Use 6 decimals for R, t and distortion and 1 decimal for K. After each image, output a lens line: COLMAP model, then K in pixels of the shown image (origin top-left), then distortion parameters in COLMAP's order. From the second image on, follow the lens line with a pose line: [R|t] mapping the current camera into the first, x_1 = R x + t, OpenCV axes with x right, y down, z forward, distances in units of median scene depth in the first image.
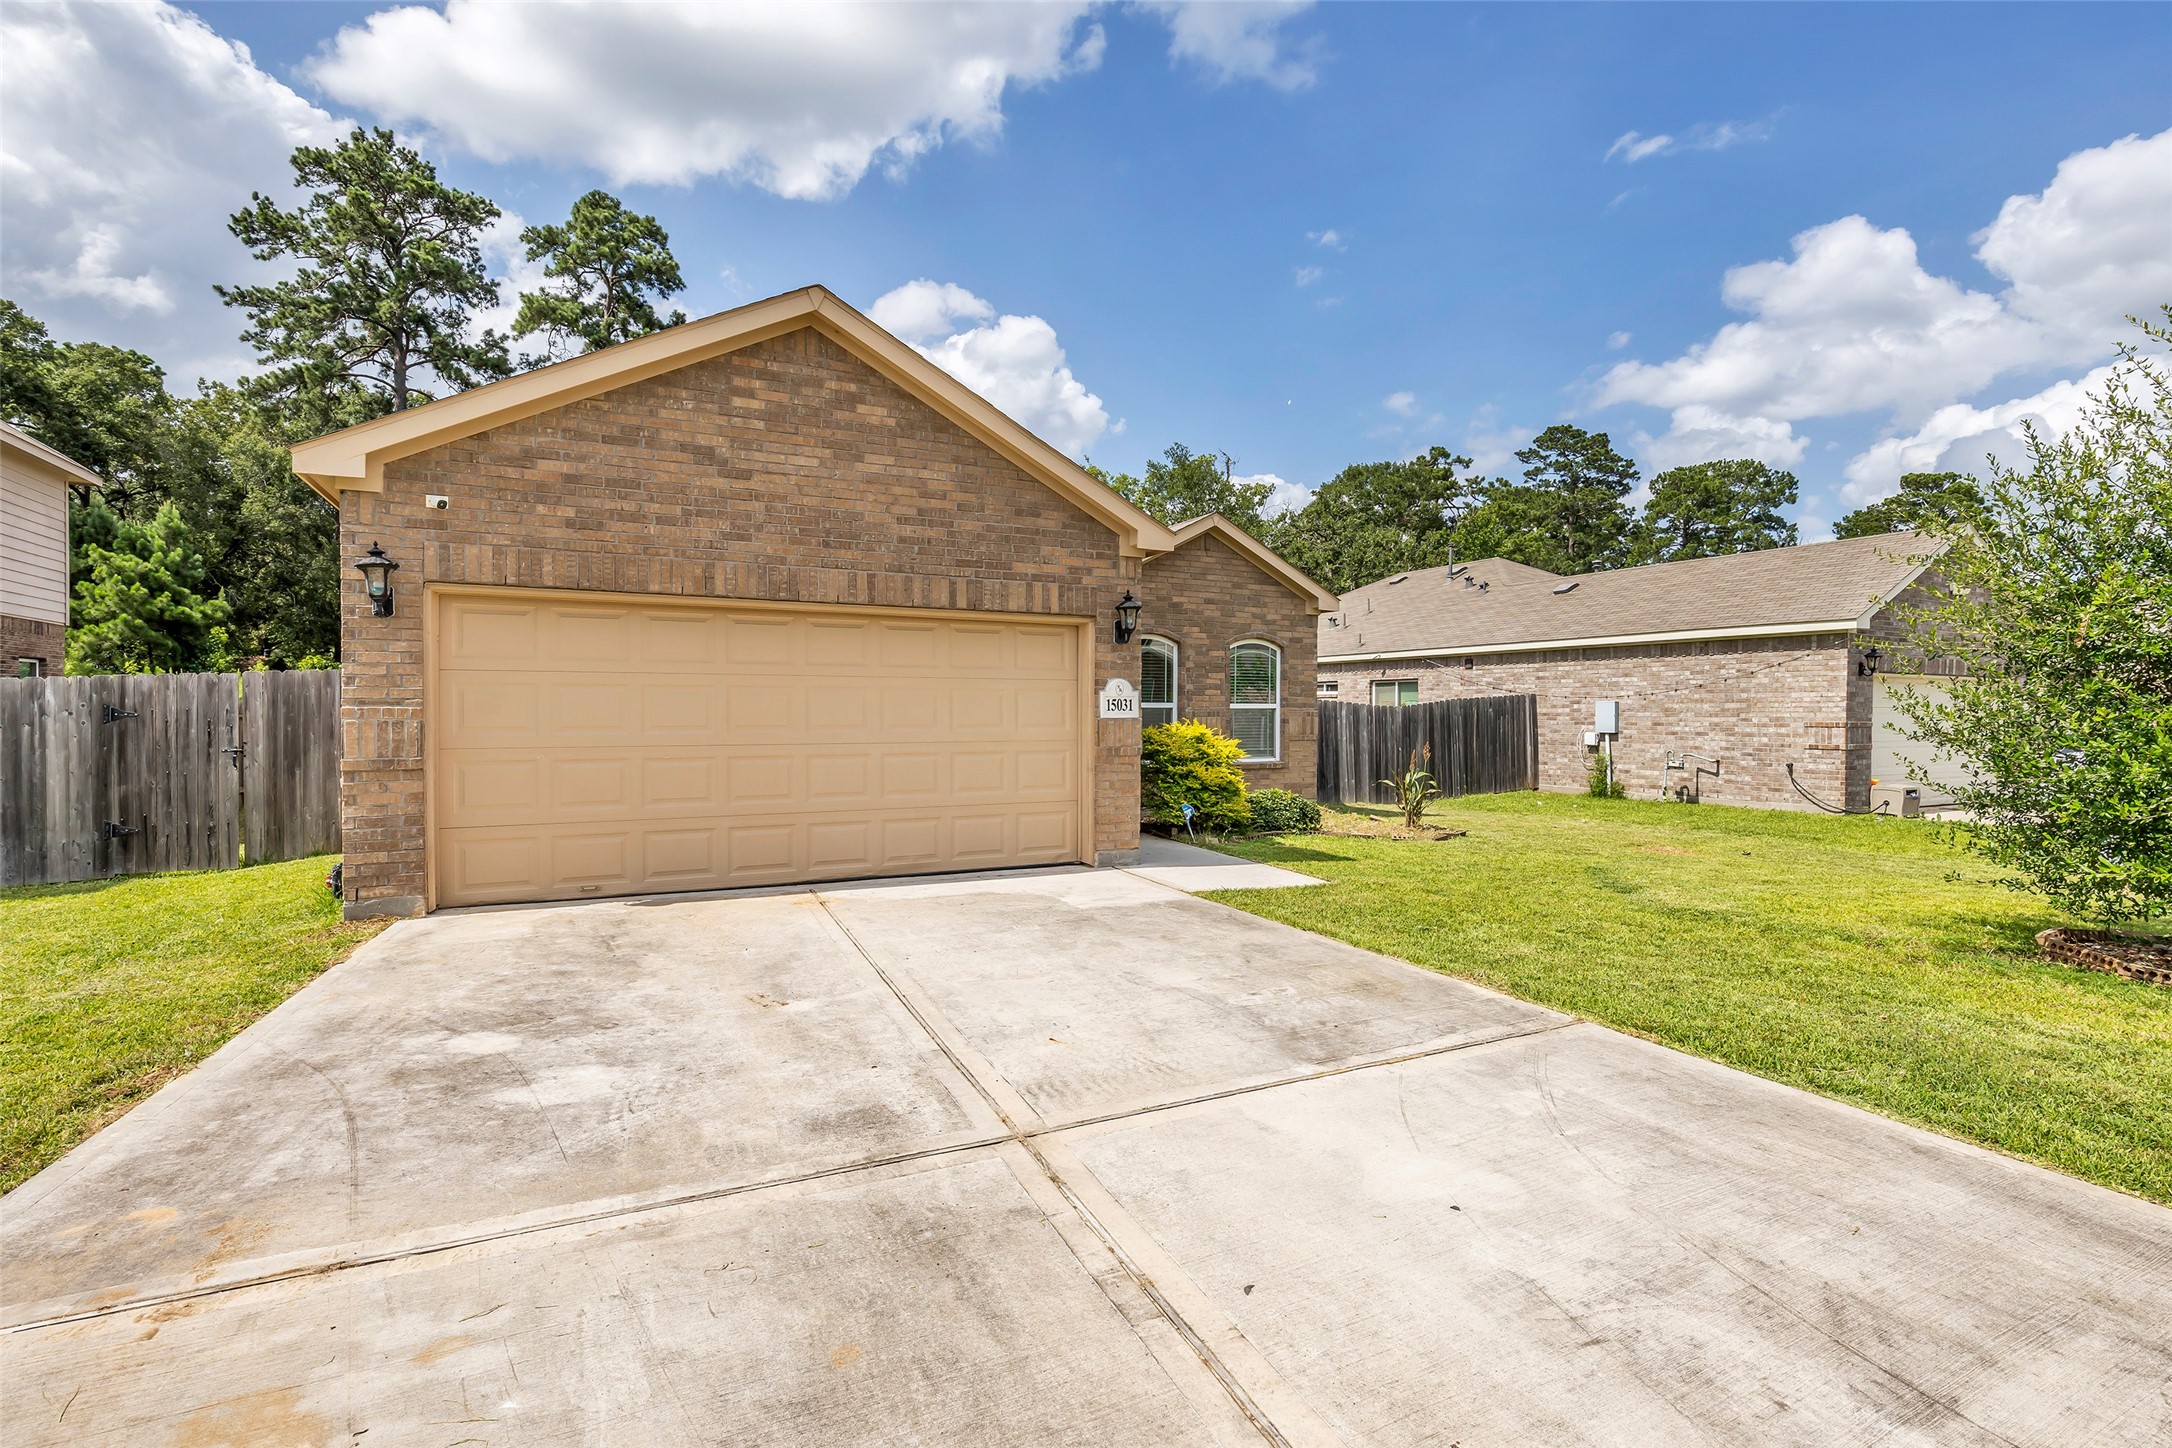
lens RADIAL K [[1038.1, 0, 1080.5], [0, 1038.1, 723.9], [0, 0, 1]] dist [-0.023092, 0.000229]
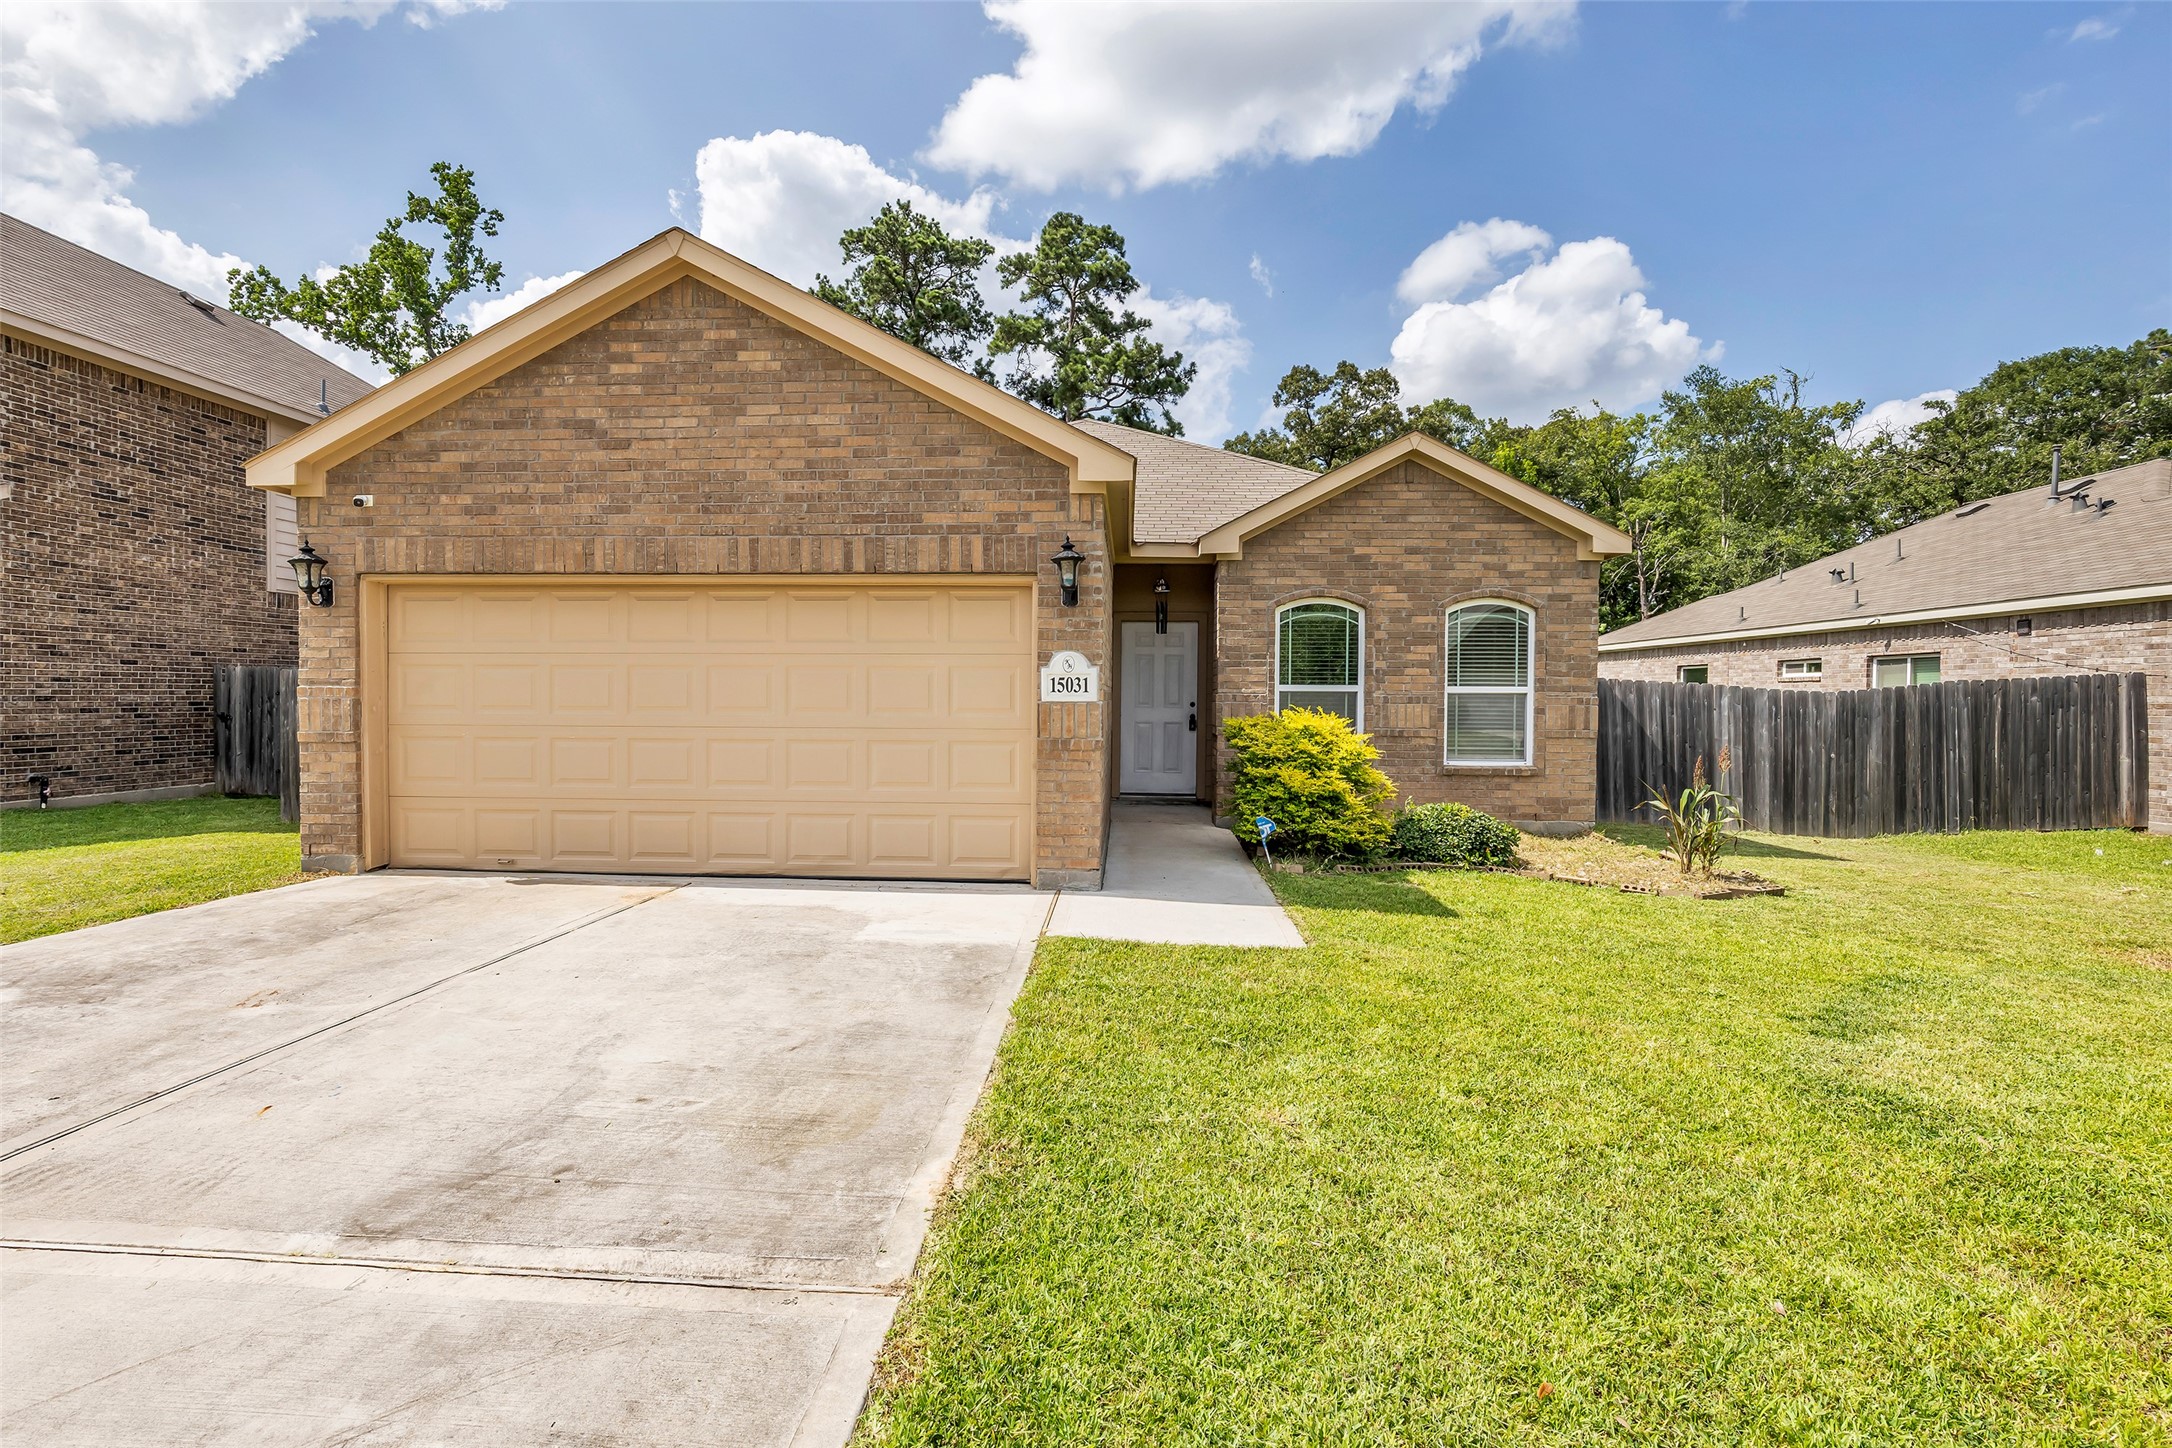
lens RADIAL K [[1038.1, 0, 1080.5], [0, 1038.1, 723.9], [0, 0, 1]] dist [-0.023092, 0.000229]
pose [[0.855560, 0.016732, -0.517434, 0.483493], [-0.011092, 0.999841, 0.013991, -0.000104], [0.517585, -0.006231, 0.855609, 0.360983]]
